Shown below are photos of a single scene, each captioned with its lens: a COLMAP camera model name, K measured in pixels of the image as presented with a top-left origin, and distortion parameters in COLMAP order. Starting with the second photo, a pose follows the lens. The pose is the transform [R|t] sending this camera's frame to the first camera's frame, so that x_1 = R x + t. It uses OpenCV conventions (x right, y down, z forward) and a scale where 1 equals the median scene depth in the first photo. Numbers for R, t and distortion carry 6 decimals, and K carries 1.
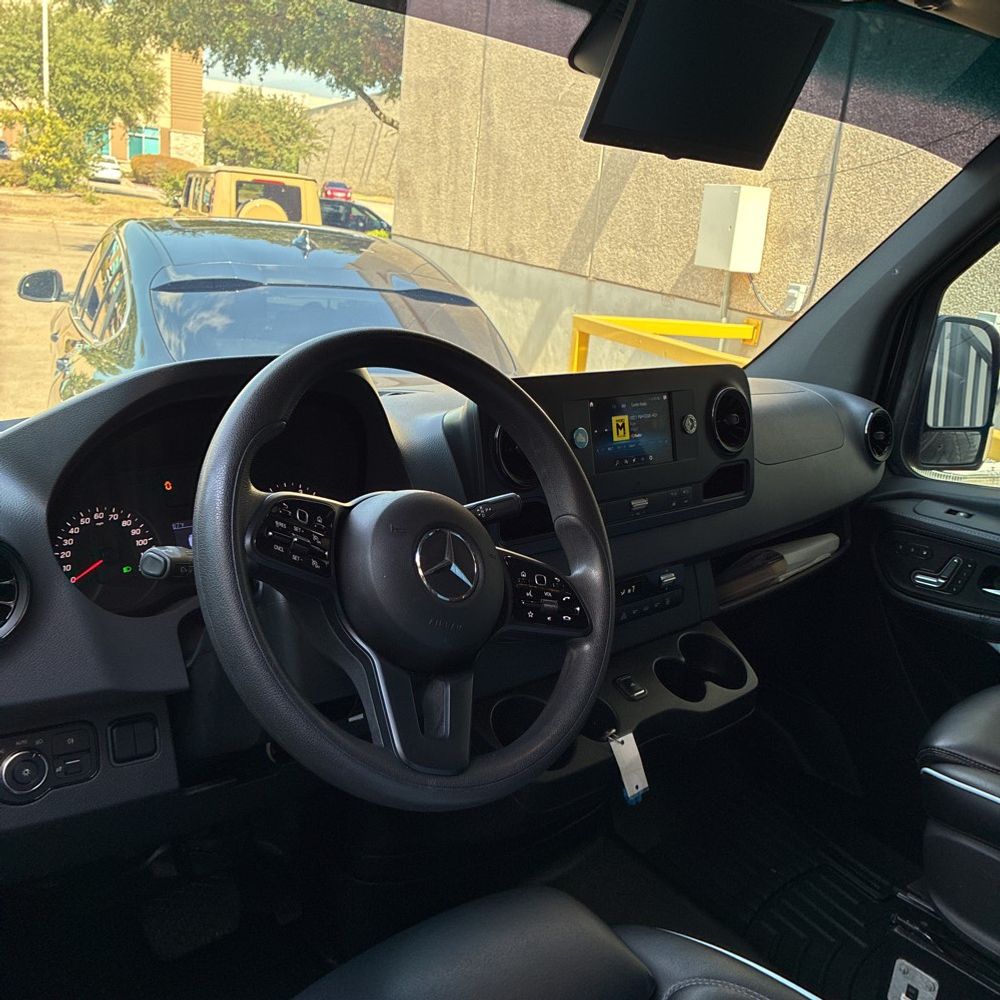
lens RADIAL K [[997.0, 0, 496.5], [0, 997.0, 454.4], [0, 0, 1]] dist [0.044742, -0.019902]
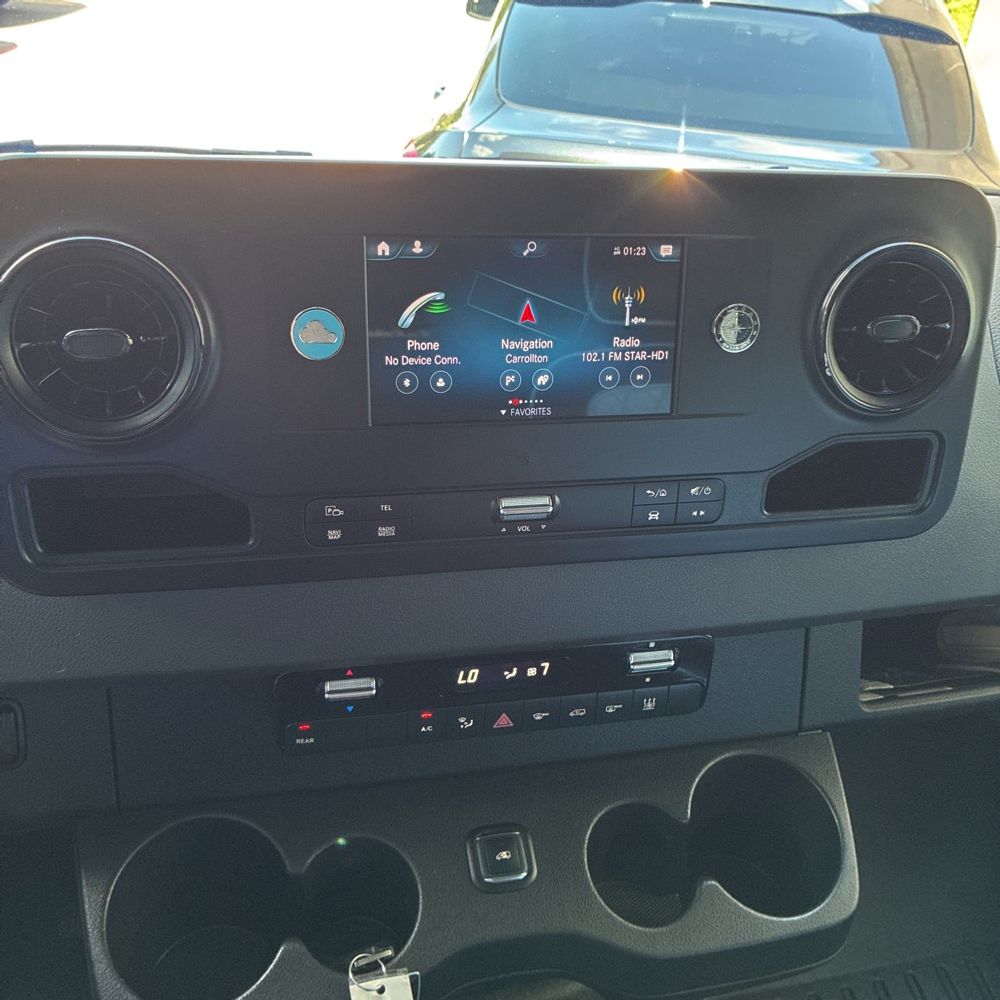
lens RADIAL K [[1030.0, 0, 484.5], [0, 1030.0, 465.7], [0, 0, 1]] dist [0.000150, 0.040461]
pose [[0.865808, 0.233433, -0.442589, 0.288006], [-0.121369, 0.956071, 0.266831, -0.071505], [0.485434, -0.177308, 0.856105, 0.583877]]
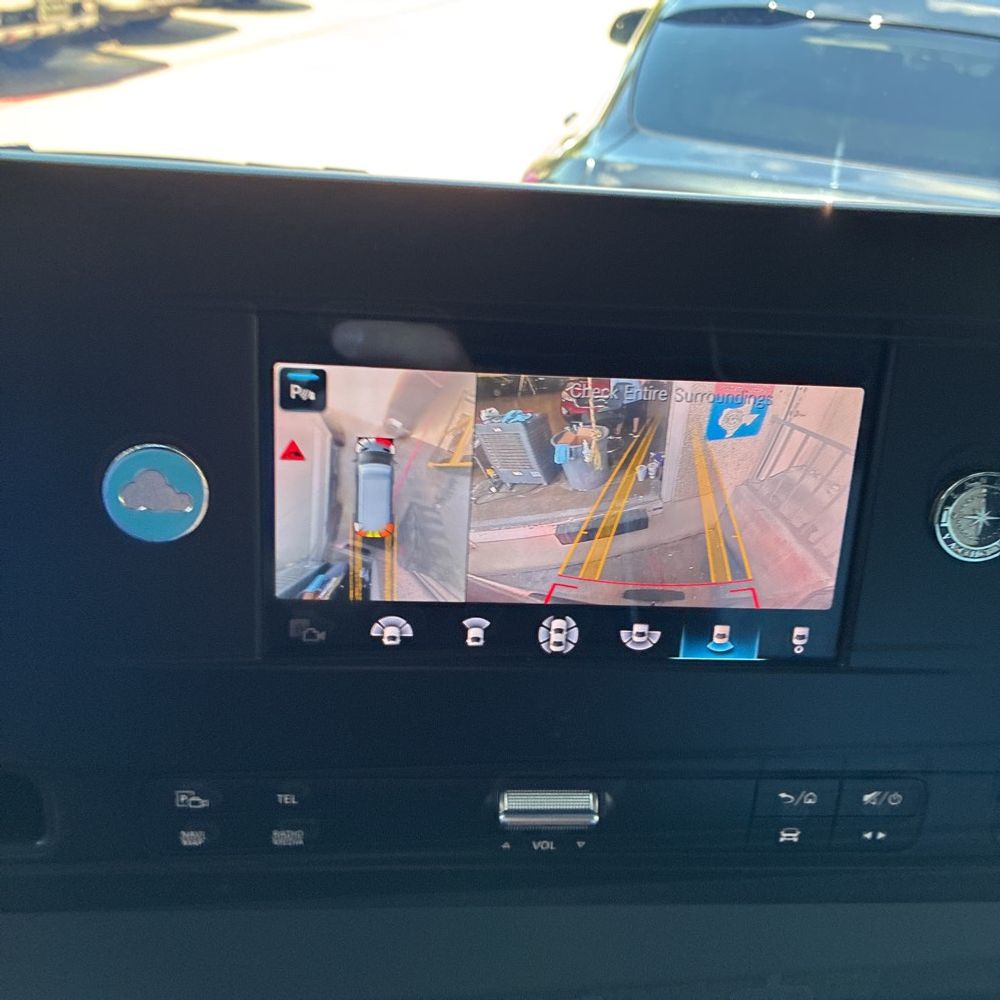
lens RADIAL K [[997.0, 0, 496.5], [0, 997.0, 454.4], [0, 0, 1]] dist [0.044742, -0.019902]
pose [[0.793975, 0.280160, -0.539550, 0.214602], [-0.164109, 0.953310, 0.253510, -0.074640], [0.585382, -0.112736, 0.802881, 0.758836]]
